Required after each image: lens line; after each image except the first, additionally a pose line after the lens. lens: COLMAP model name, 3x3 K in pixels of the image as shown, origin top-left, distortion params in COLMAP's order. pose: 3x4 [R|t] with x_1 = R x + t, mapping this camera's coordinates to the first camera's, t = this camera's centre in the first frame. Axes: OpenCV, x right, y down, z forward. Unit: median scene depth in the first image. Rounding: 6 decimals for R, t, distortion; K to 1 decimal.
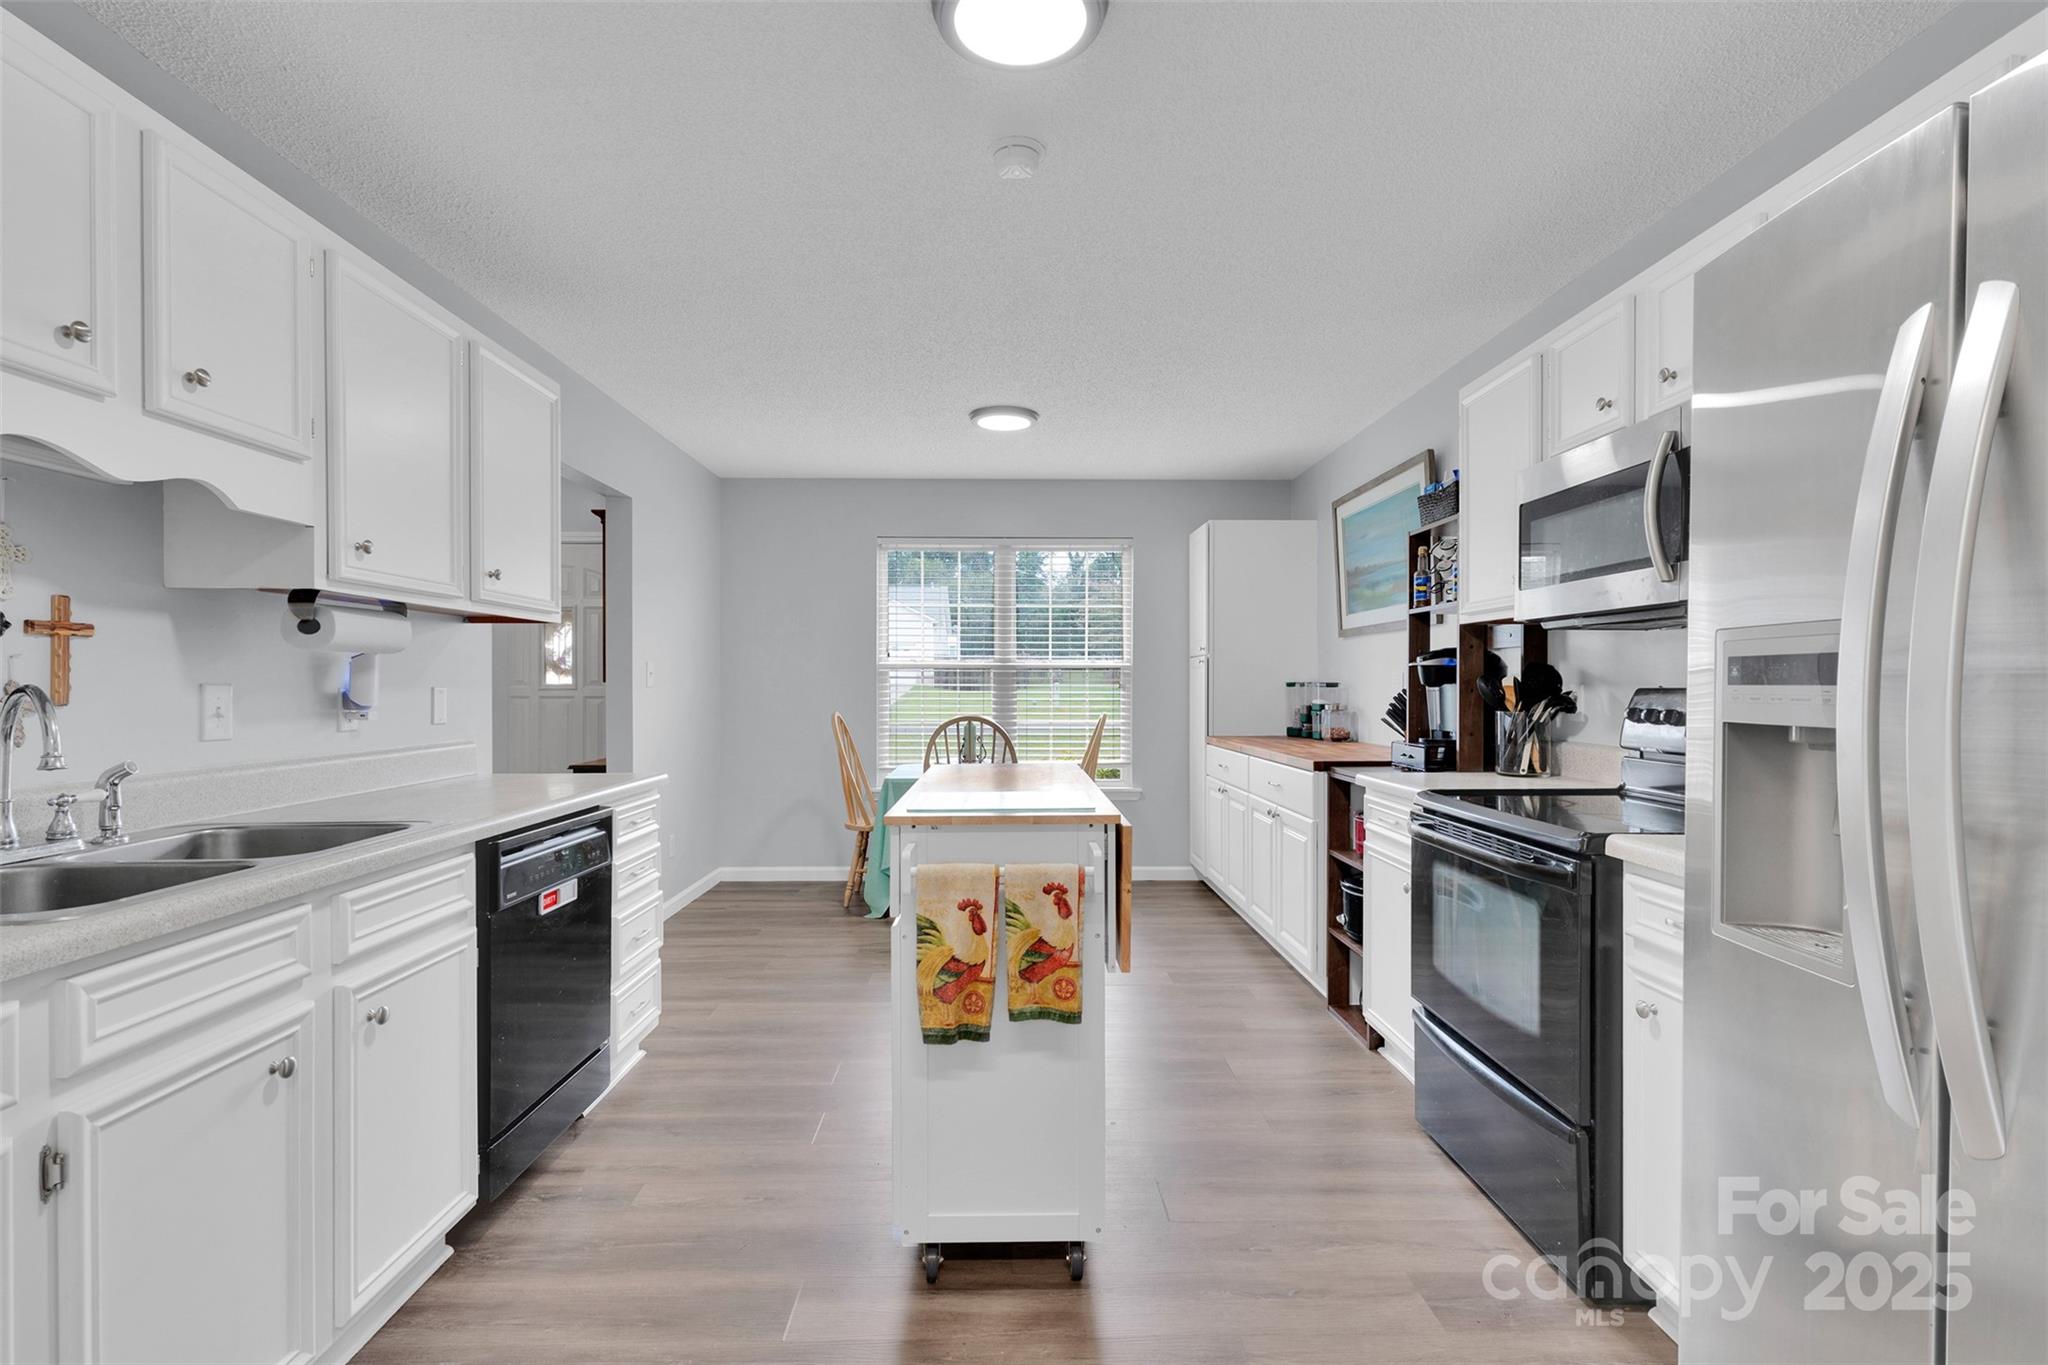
lens RADIAL K [[967.3, 0, 1037.3], [0, 967.3, 689.5], [0, 0, 1]] dist [0.002543, 0.000318]
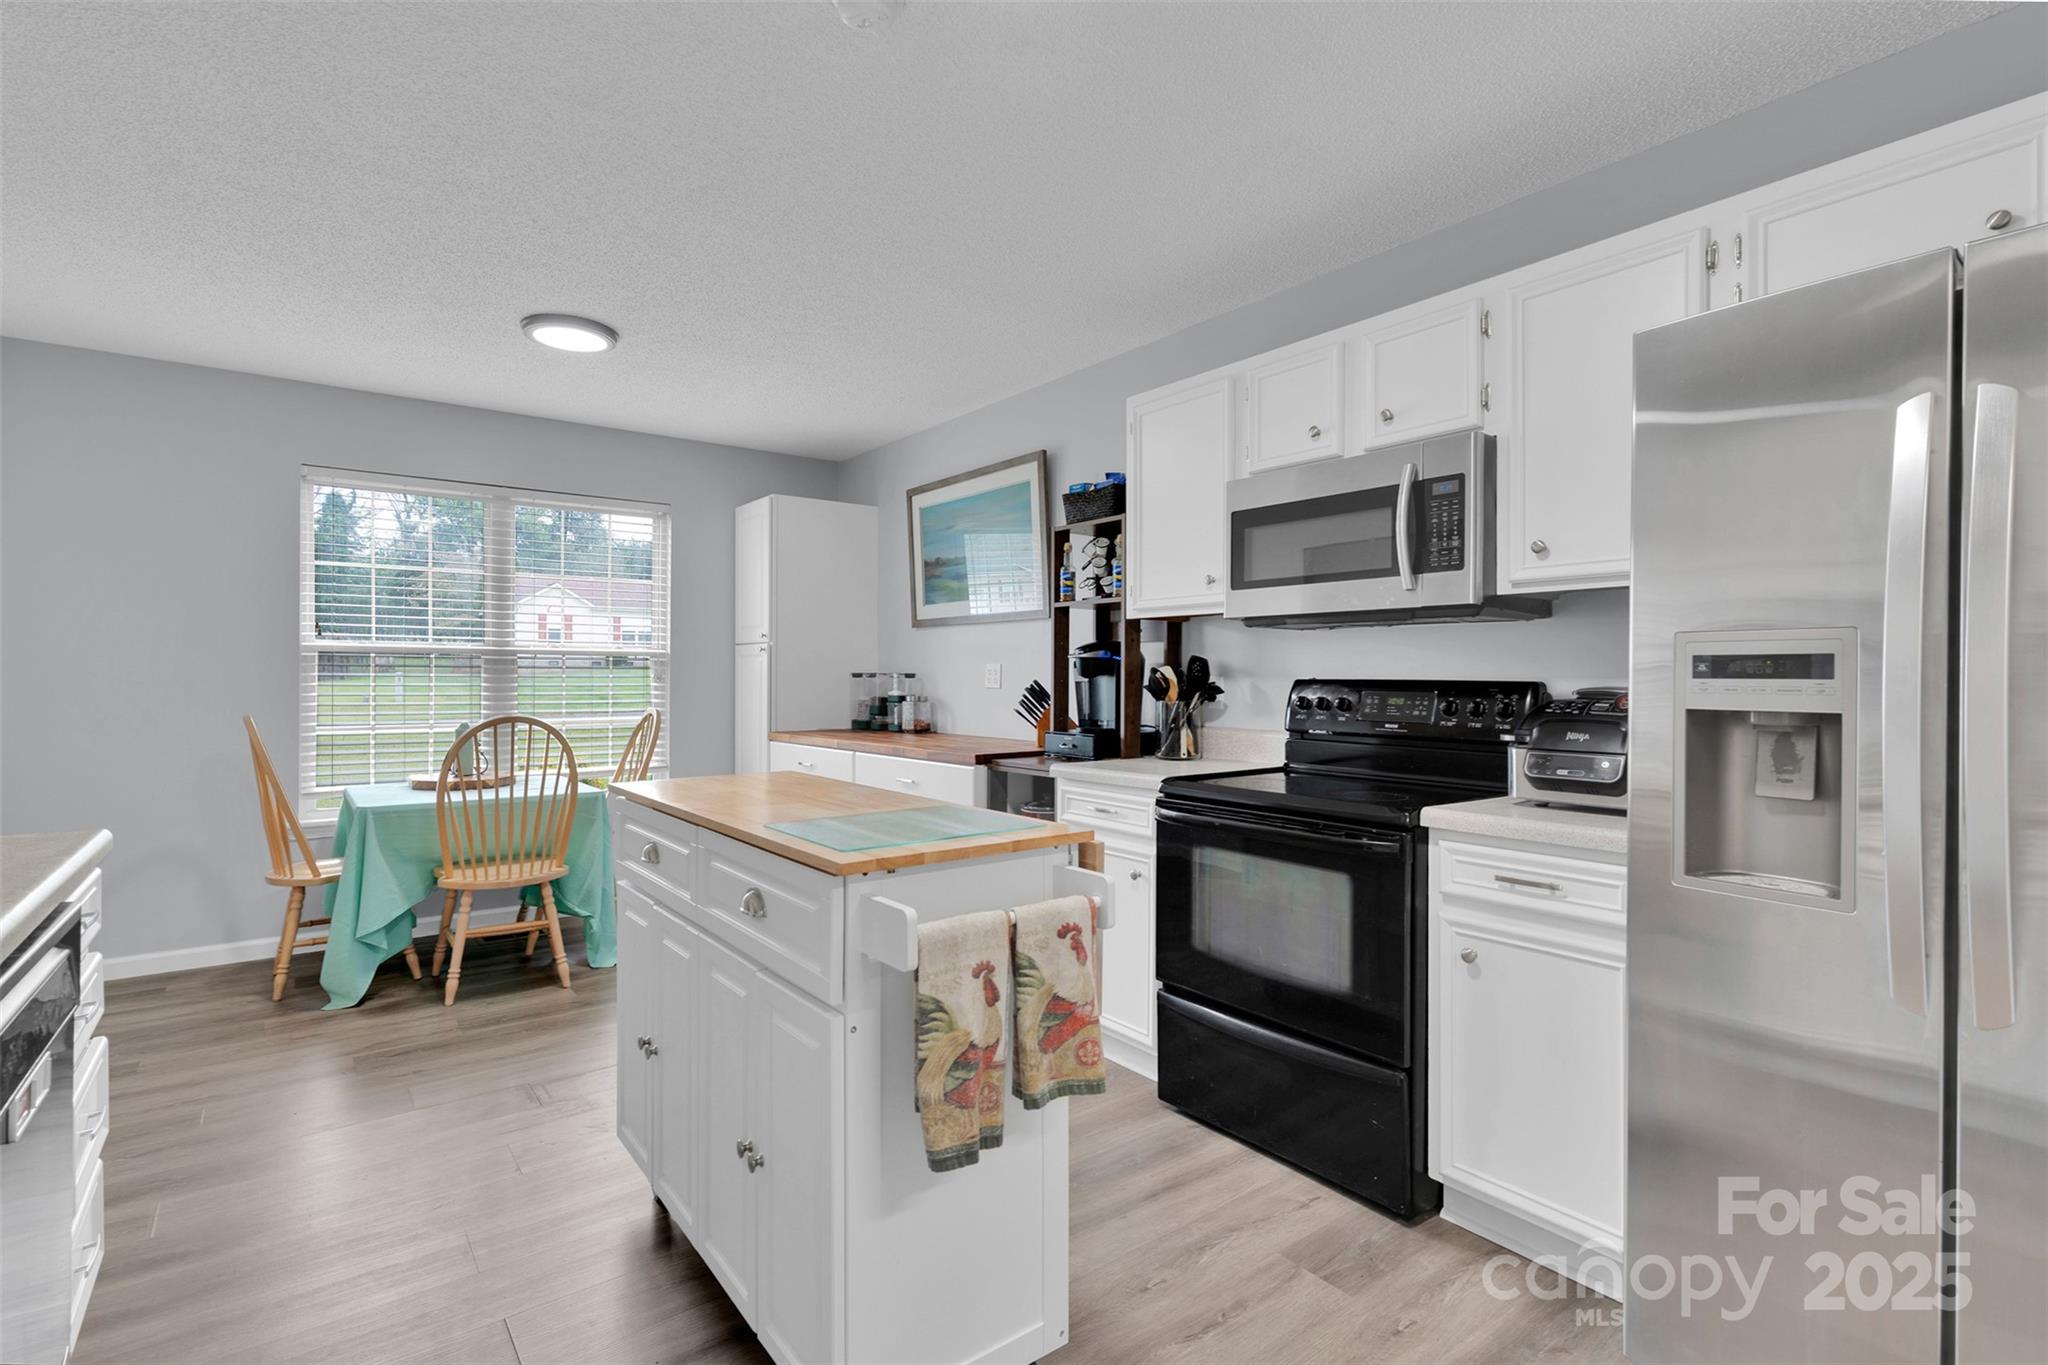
lens RADIAL K [[967.3, 0, 1027.4], [0, 967.3, 679.3], [0, 0, 1]] dist [0.002543, 0.000318]
pose [[0.805065, -0.000223, 0.593187, -0.252906], [0.000522, 1.000000, -0.000332, -0.001204], [-0.593187, 0.000577, 0.805065, 0.193640]]
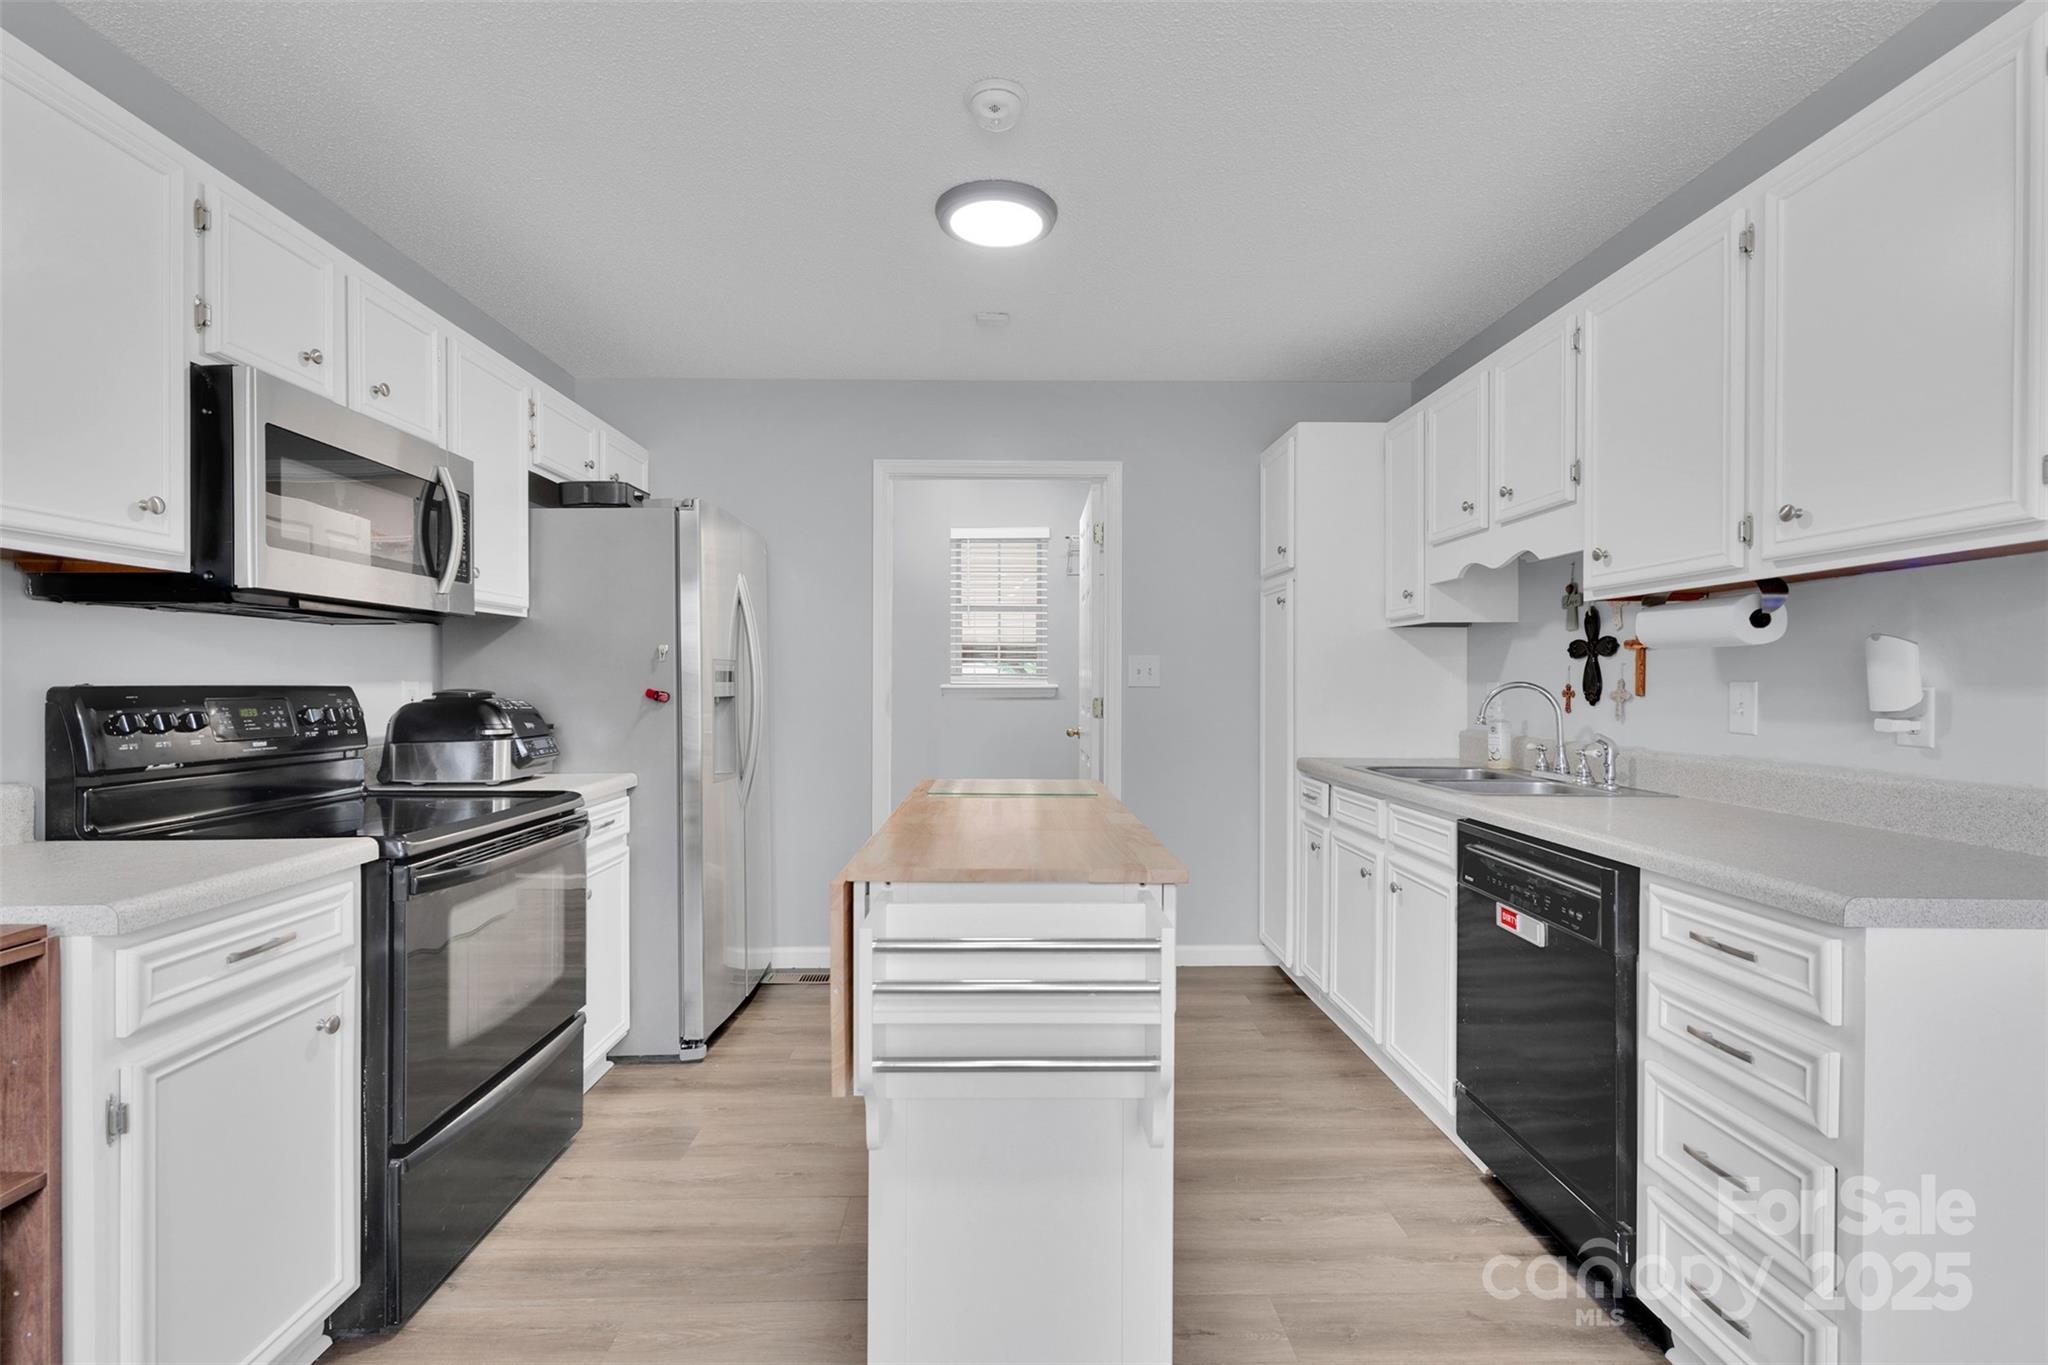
lens RADIAL K [[967.3, 0, 1021.3], [0, 967.3, 686.1], [0, 0, 1]] dist [0.002543, 0.000318]
pose [[-0.999986, -0.004260, -0.003008, -0.029231], [-0.004282, 0.999963, 0.007423, -0.006861], [0.002977, 0.007436, -0.999968, 1.284029]]
